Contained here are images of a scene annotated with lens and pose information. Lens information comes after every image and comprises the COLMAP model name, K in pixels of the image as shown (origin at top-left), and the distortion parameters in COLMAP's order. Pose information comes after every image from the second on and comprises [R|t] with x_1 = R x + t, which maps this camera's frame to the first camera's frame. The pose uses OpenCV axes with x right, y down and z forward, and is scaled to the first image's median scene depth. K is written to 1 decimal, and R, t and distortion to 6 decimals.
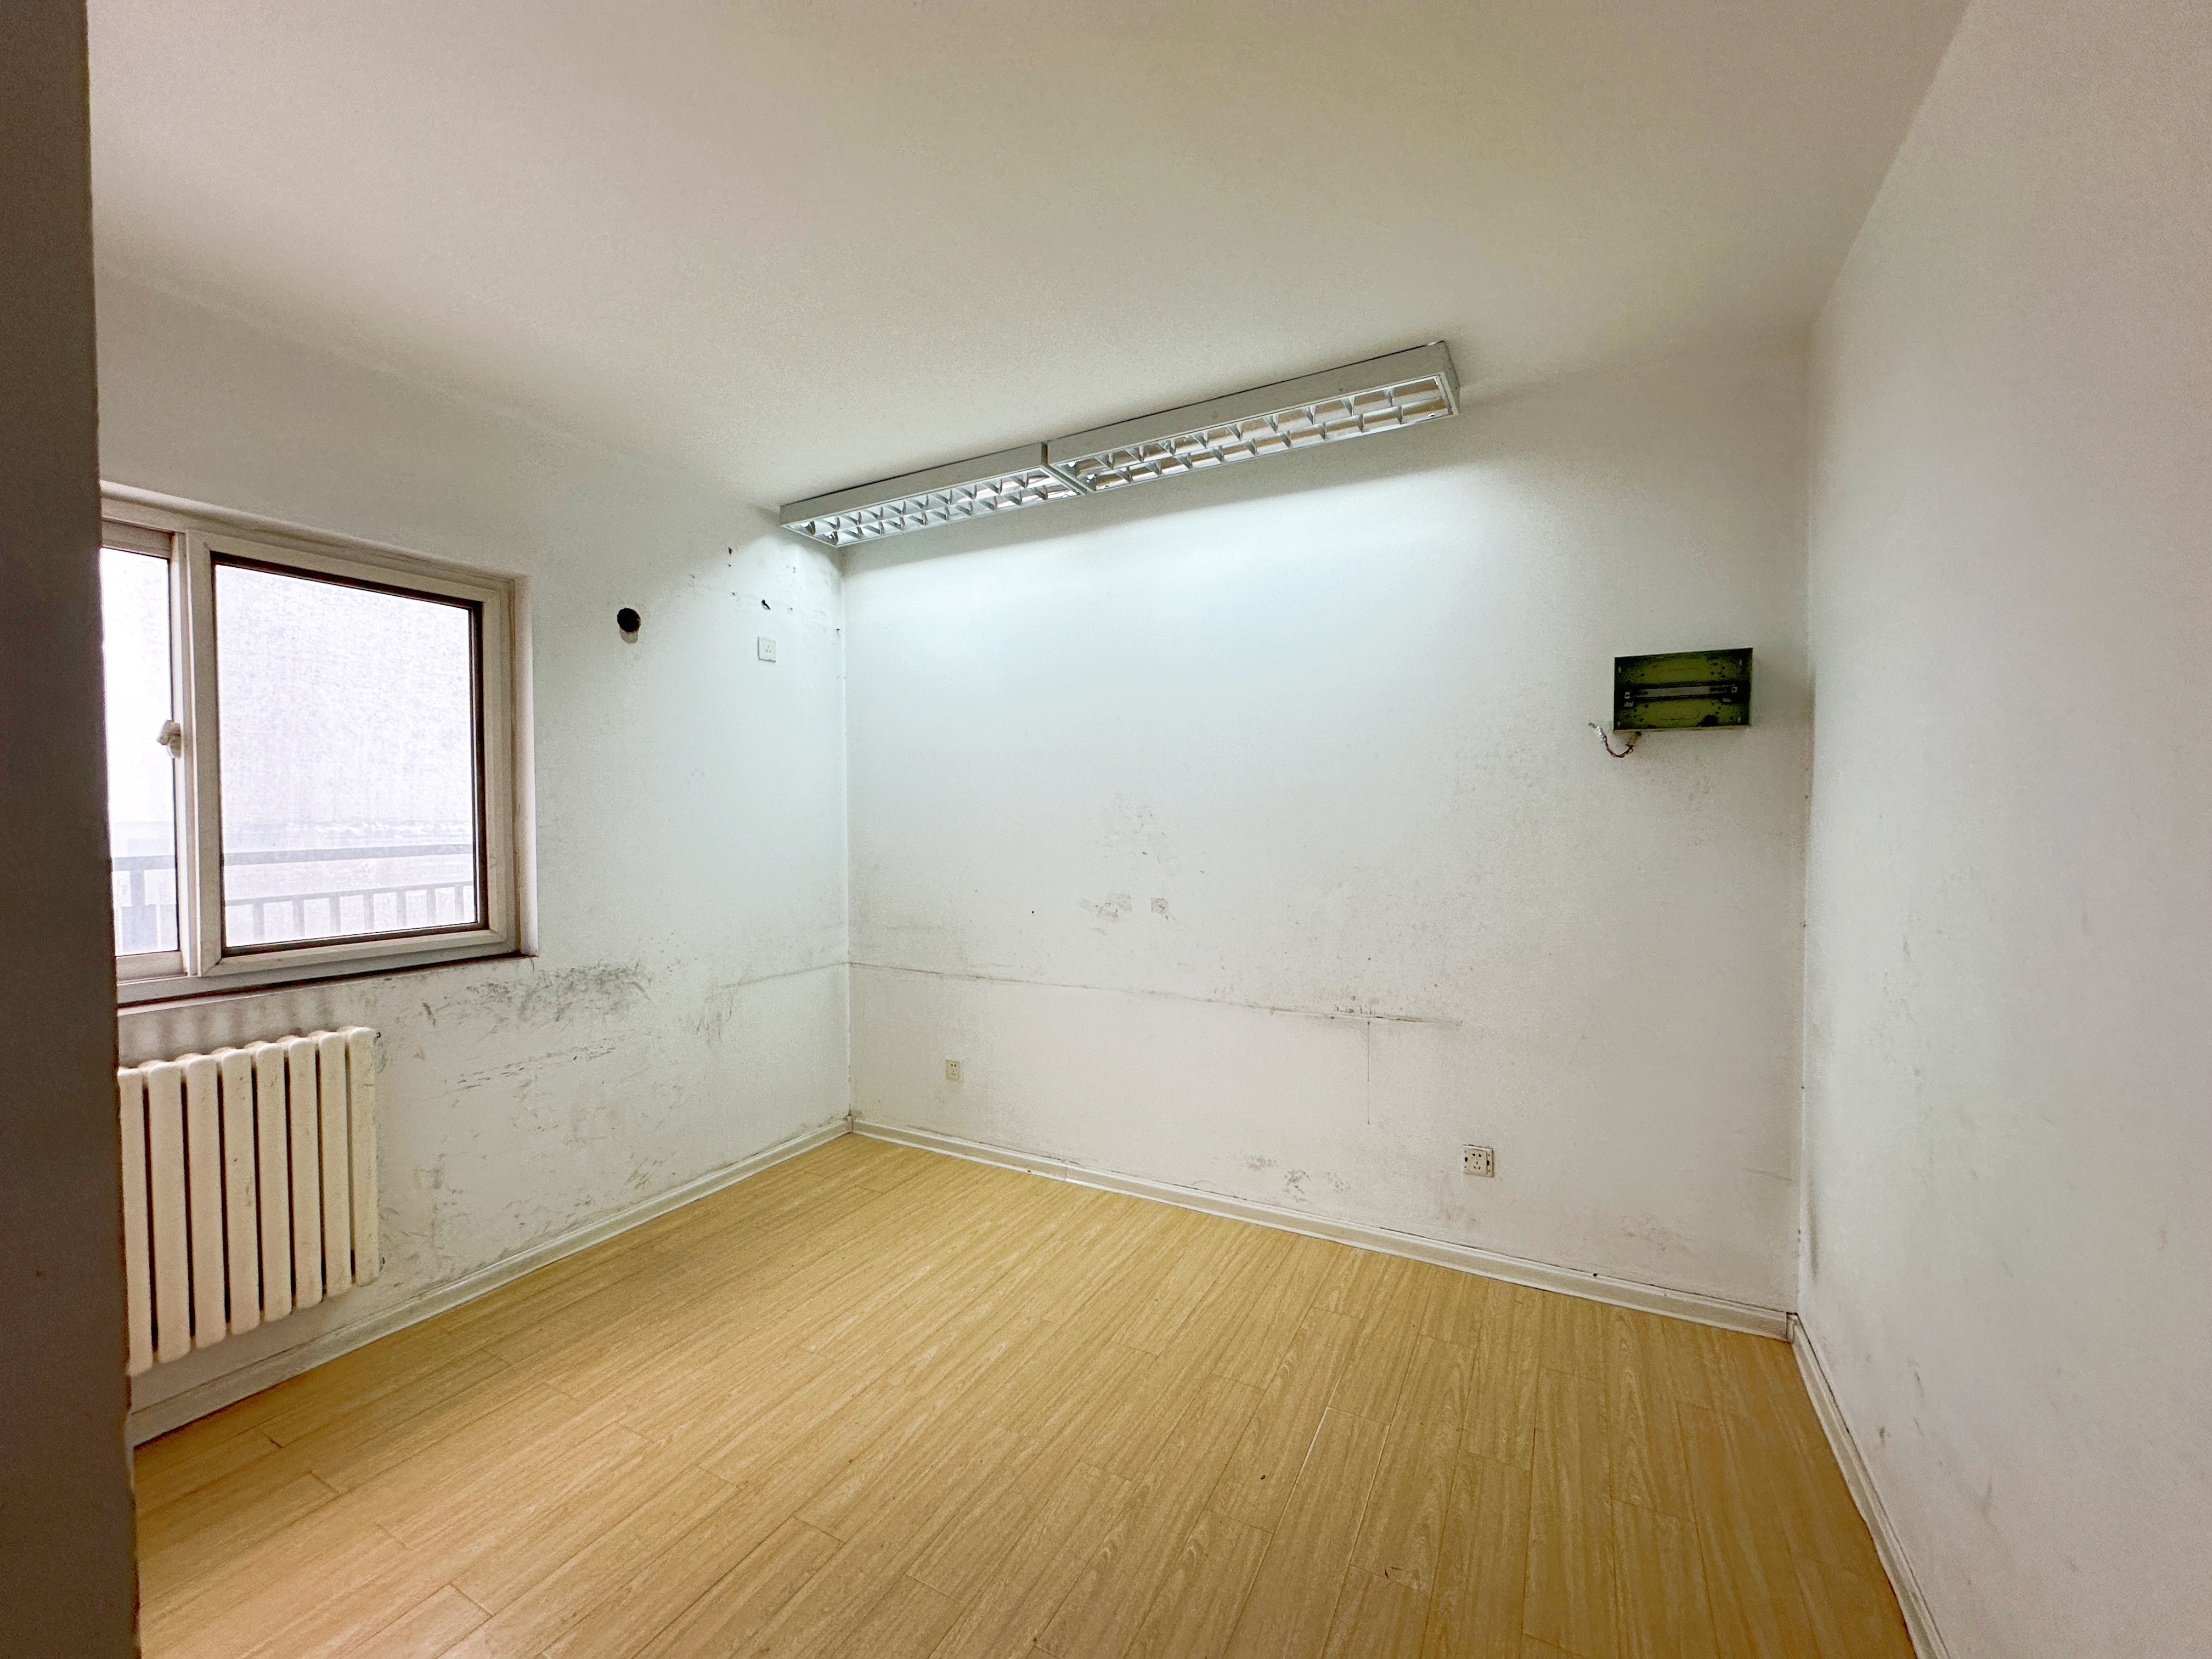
lens RADIAL K [[878.0, 0, 1104.7], [0, 878.0, 826.8], [0, 0, 1]] dist [-0.001890, 0.000754]
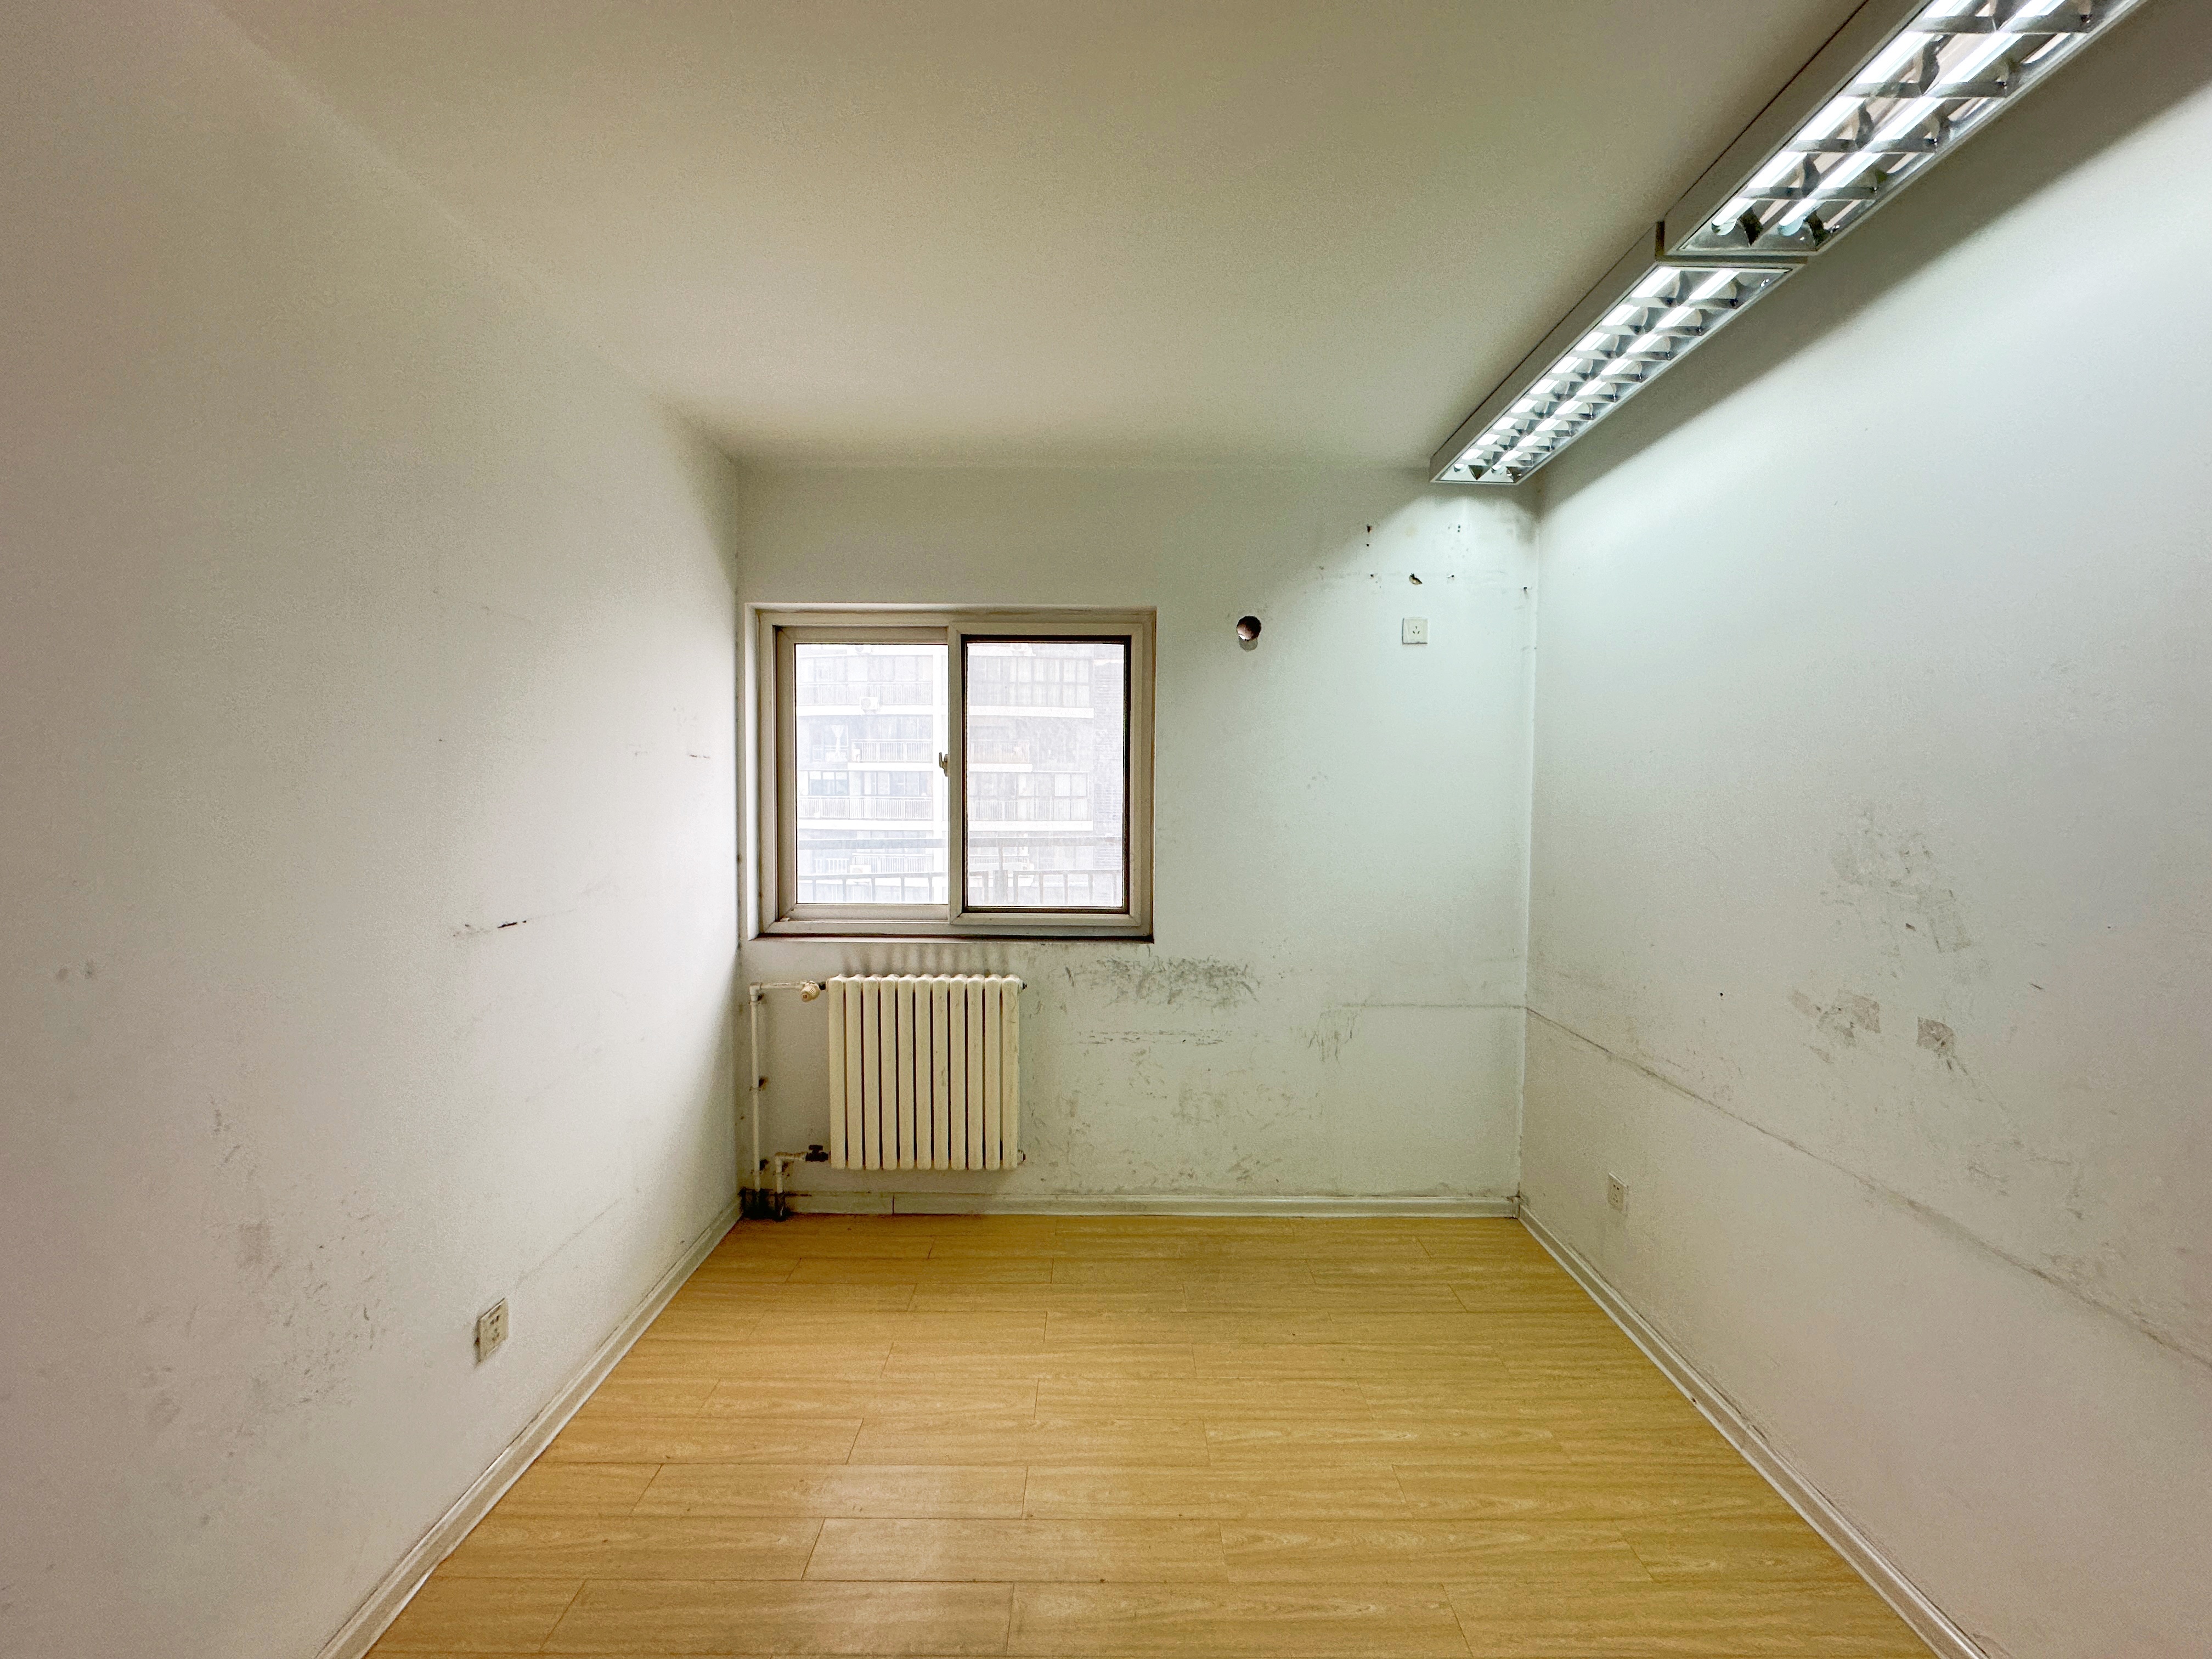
lens RADIAL K [[878.0, 0, 1109.7], [0, 878.0, 828.3], [0, 0, 1]] dist [-0.001890, 0.000754]
pose [[0.474978, 0.043463, -0.878923, 0.316497], [-0.022016, 0.999054, 0.037507, -0.042056], [0.879722, 0.001535, 0.475486, 0.414729]]
